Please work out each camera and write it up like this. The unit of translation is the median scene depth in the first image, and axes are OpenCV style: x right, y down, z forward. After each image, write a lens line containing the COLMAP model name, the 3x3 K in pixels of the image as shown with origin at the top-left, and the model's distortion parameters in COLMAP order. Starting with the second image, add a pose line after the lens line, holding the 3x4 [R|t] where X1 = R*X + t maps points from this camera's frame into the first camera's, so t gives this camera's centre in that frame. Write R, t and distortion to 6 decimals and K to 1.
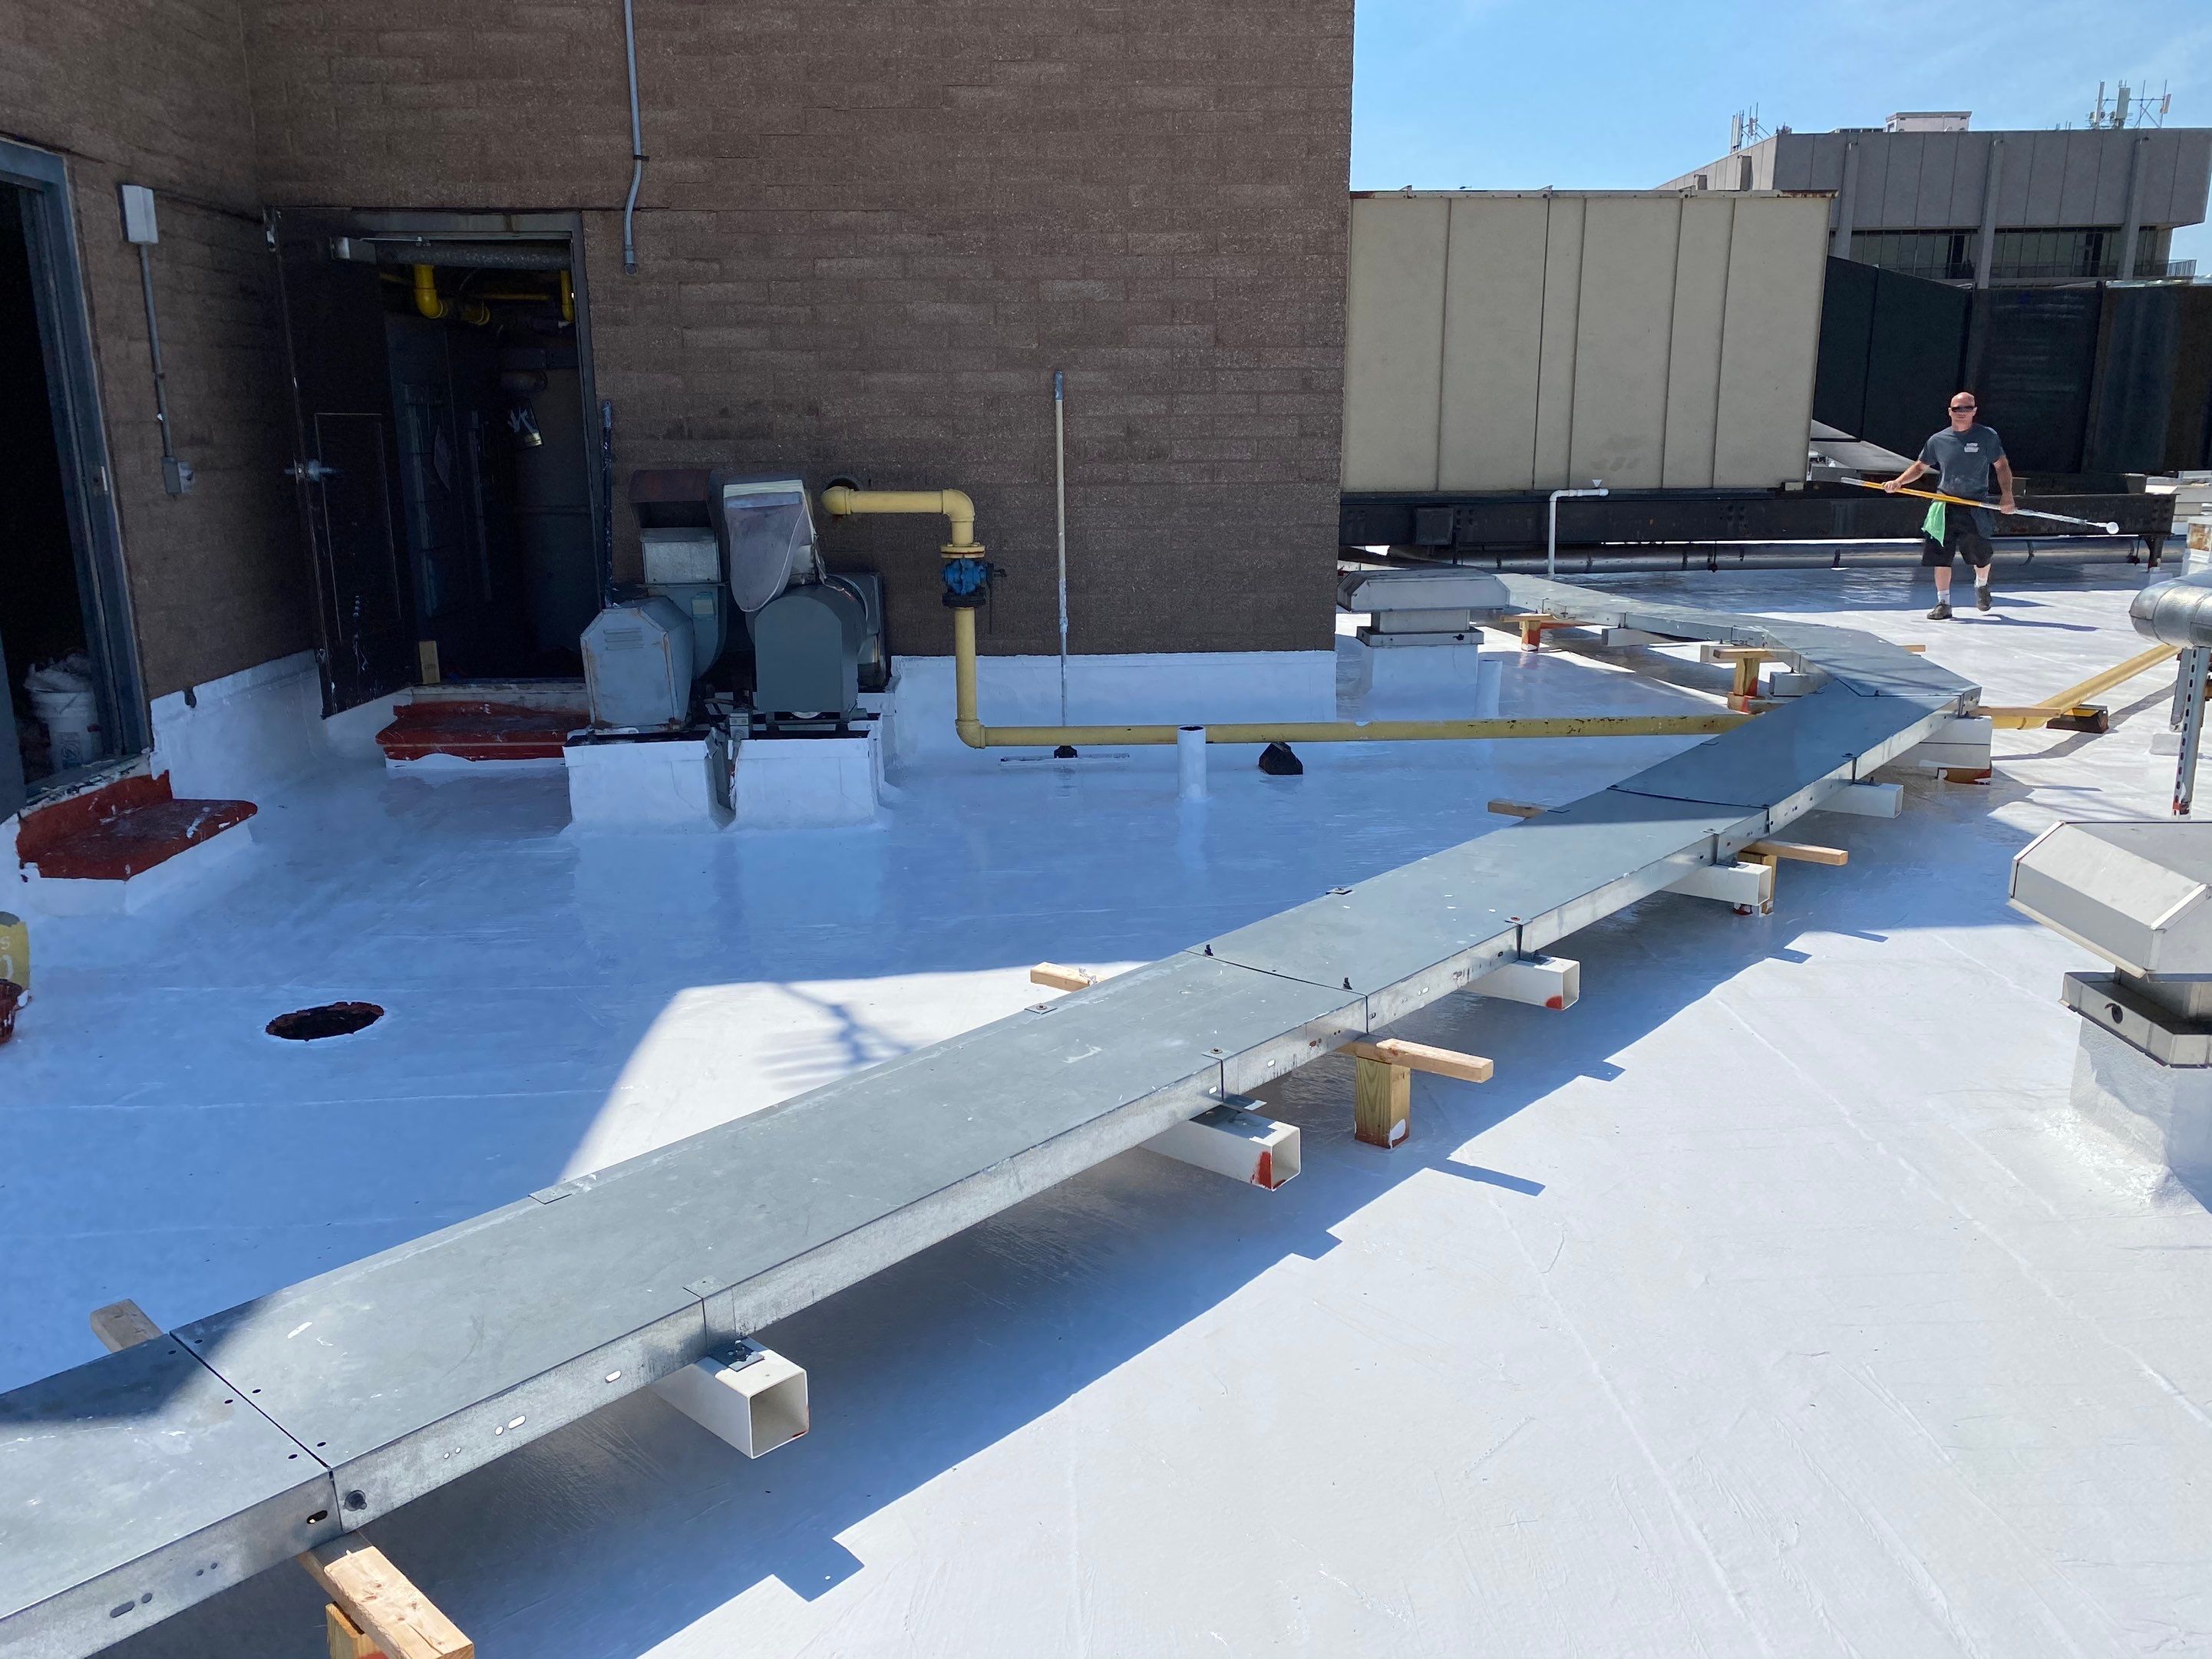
lens RADIAL K [[1698.1, 0, 1077.9], [0, 1698.1, 798.0], [0, 0, 1]] dist [0.014208, -0.027511]
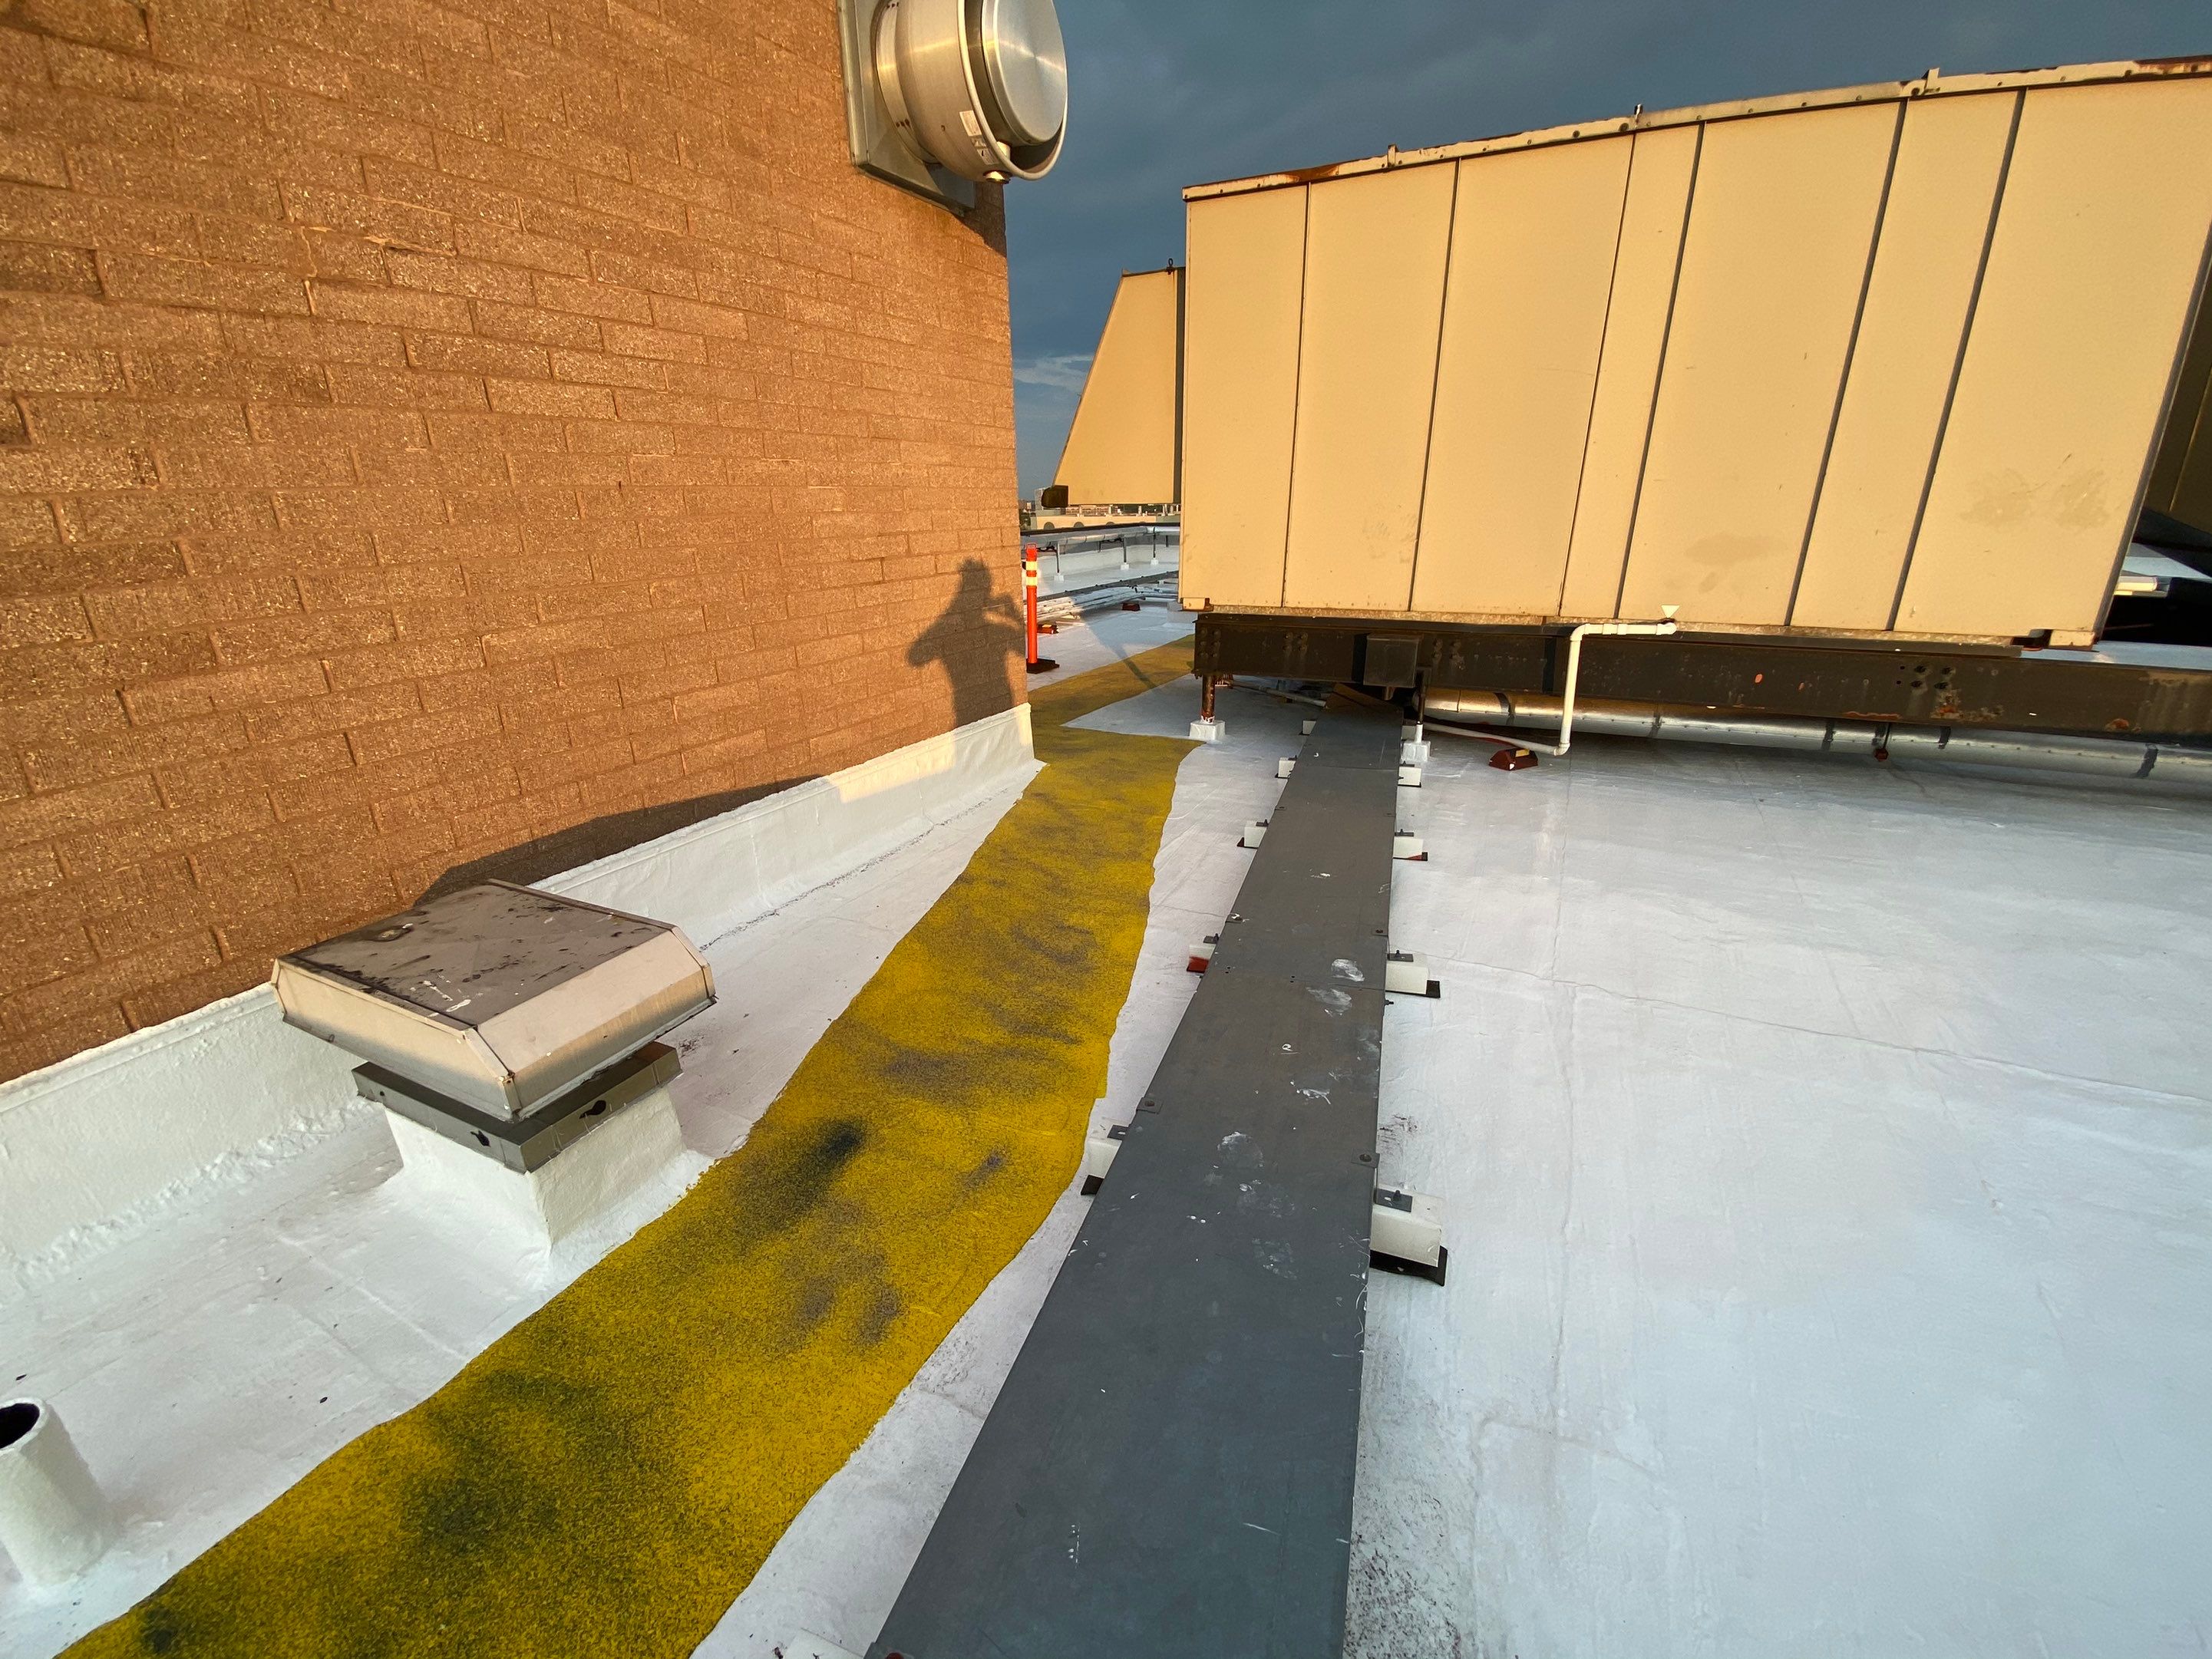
lens RADIAL K [[901.2, 0, 1103.9], [0, 901.2, 836.0], [0, 0, 1]] dist [0.007592, -0.012215]
pose [[0.881003, 0.154343, -0.447227, 0.545477], [-0.090860, 0.982891, 0.160220, -0.265087], [0.464304, -0.100520, 0.879953, 1.140926]]
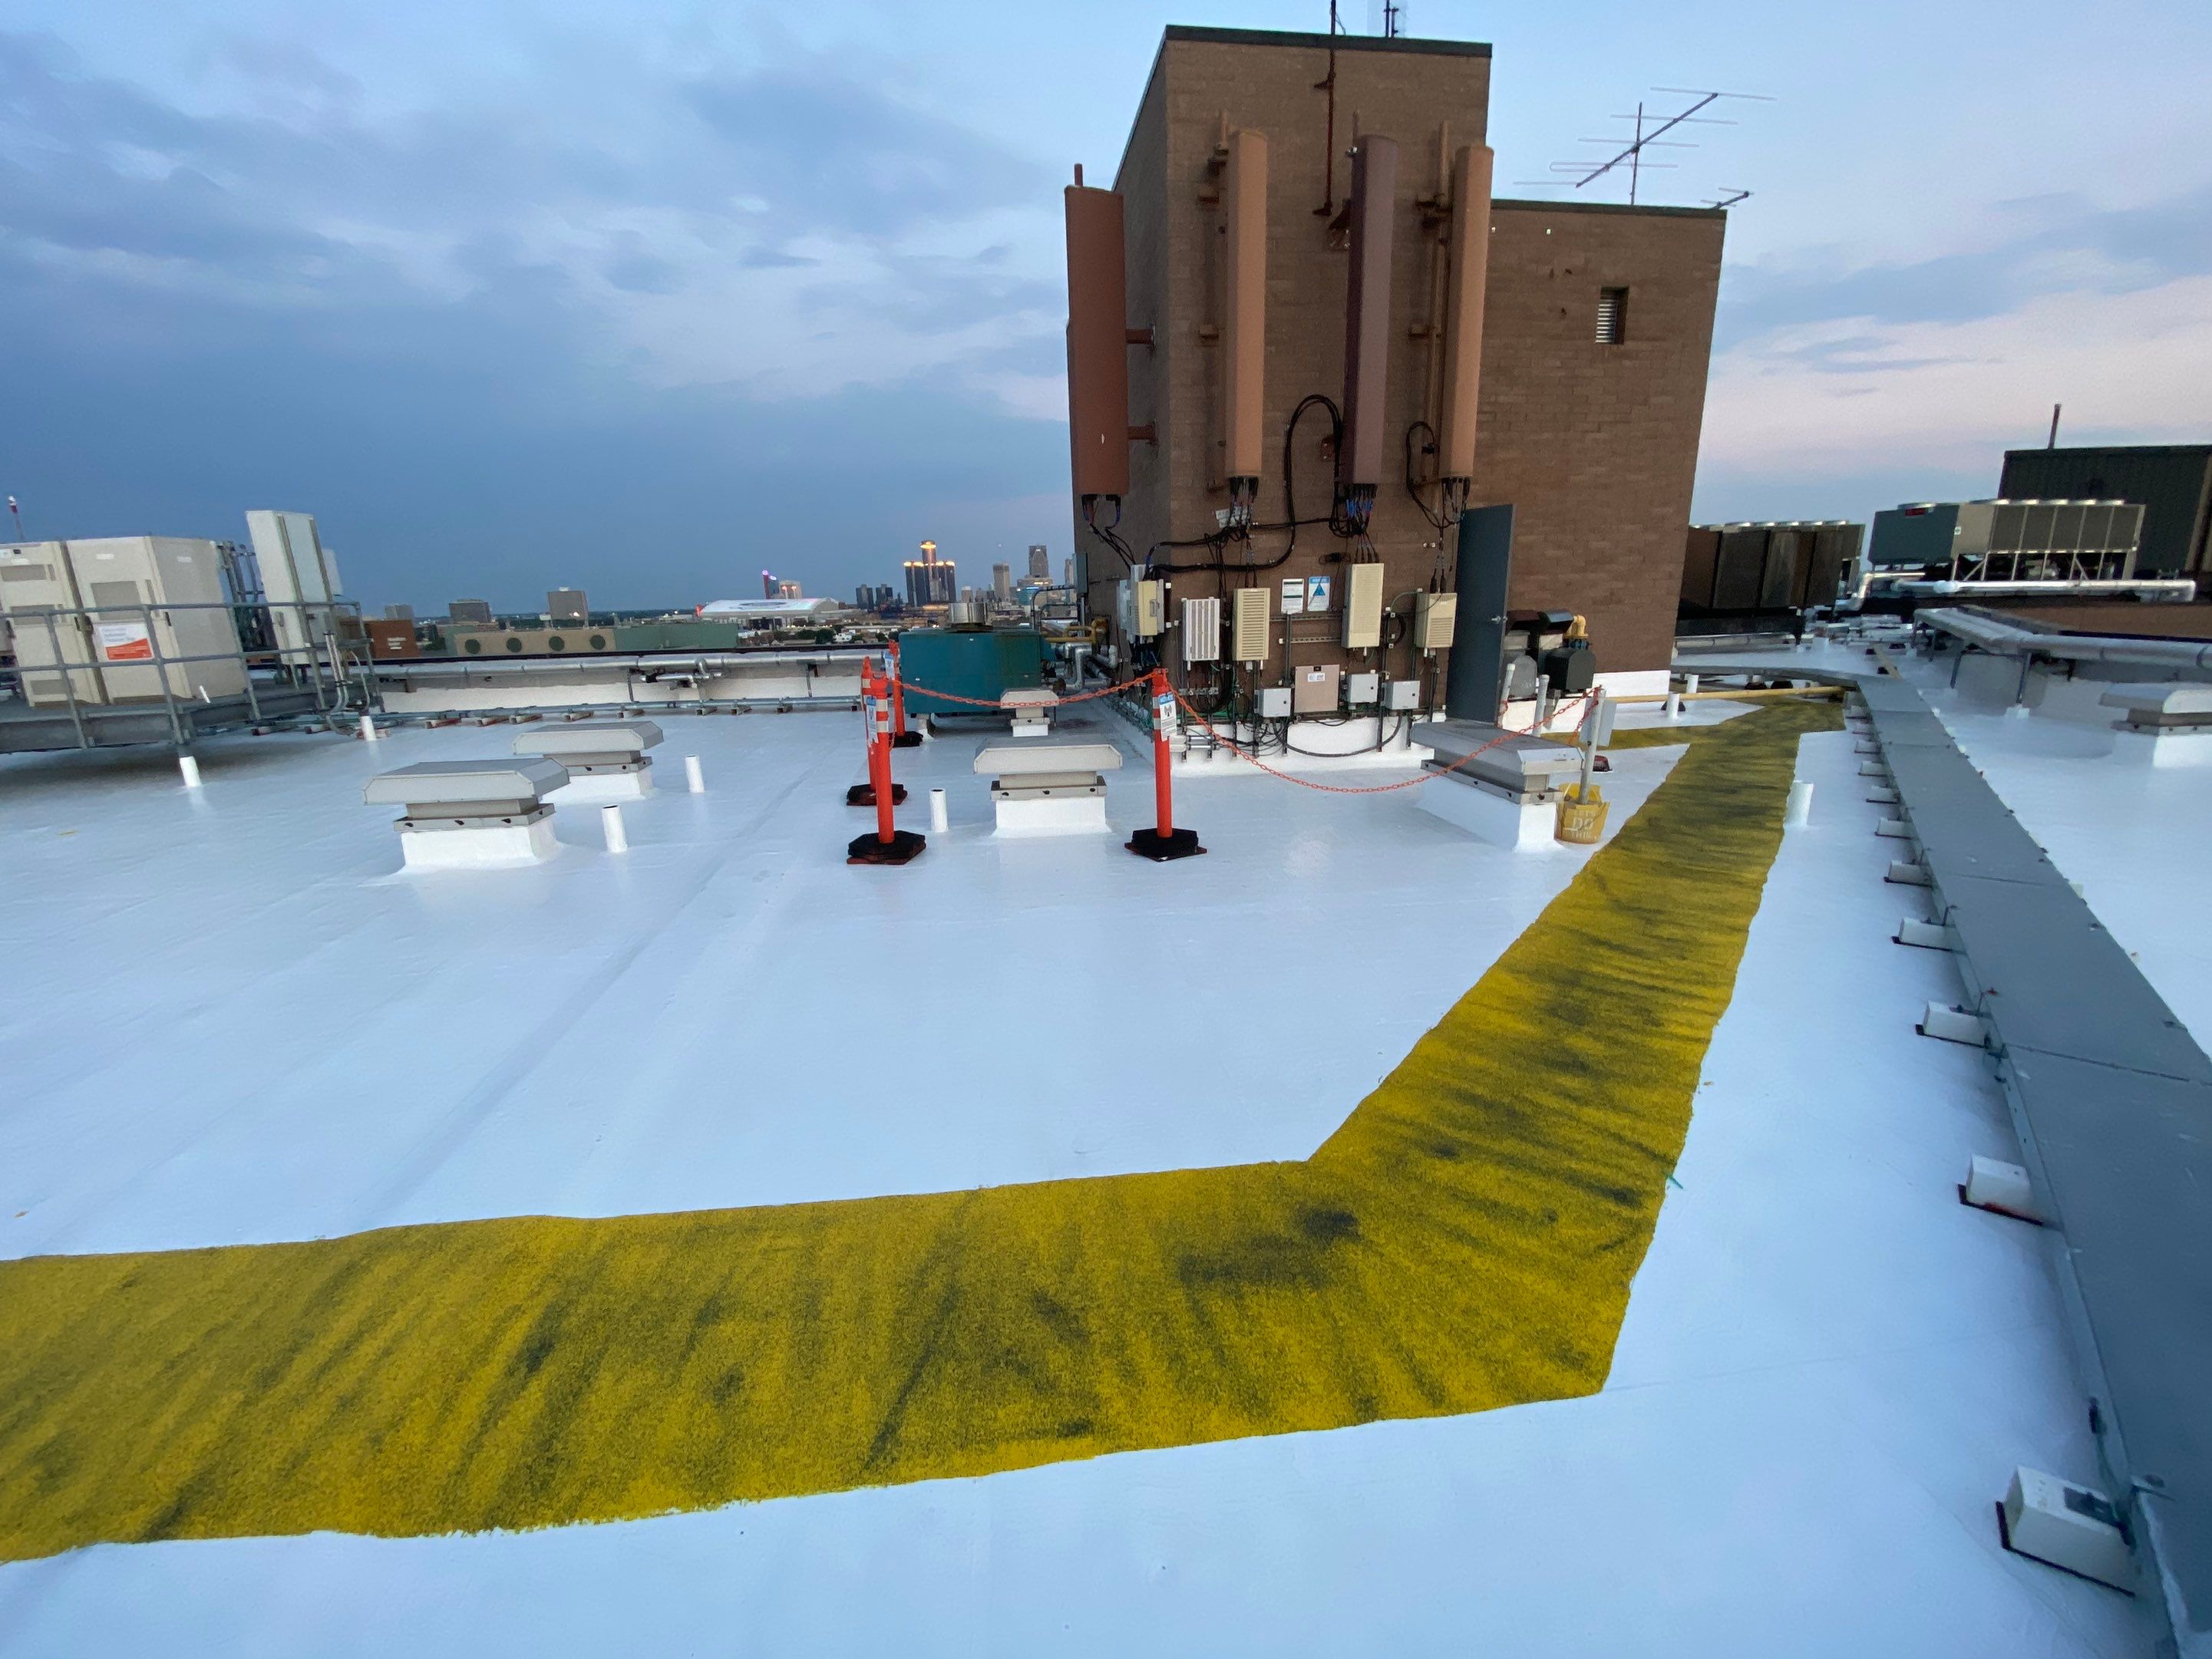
lens RADIAL K [[901.2, 0, 1106.3], [0, 901.2, 824.2], [0, 0, 1]] dist [0.007592, -0.012215]
pose [[0.994683, -0.051045, 0.089438, -0.991486], [0.049005, 0.998489, 0.024859, 0.091840], [-0.090572, -0.020344, 0.995682, -0.448104]]
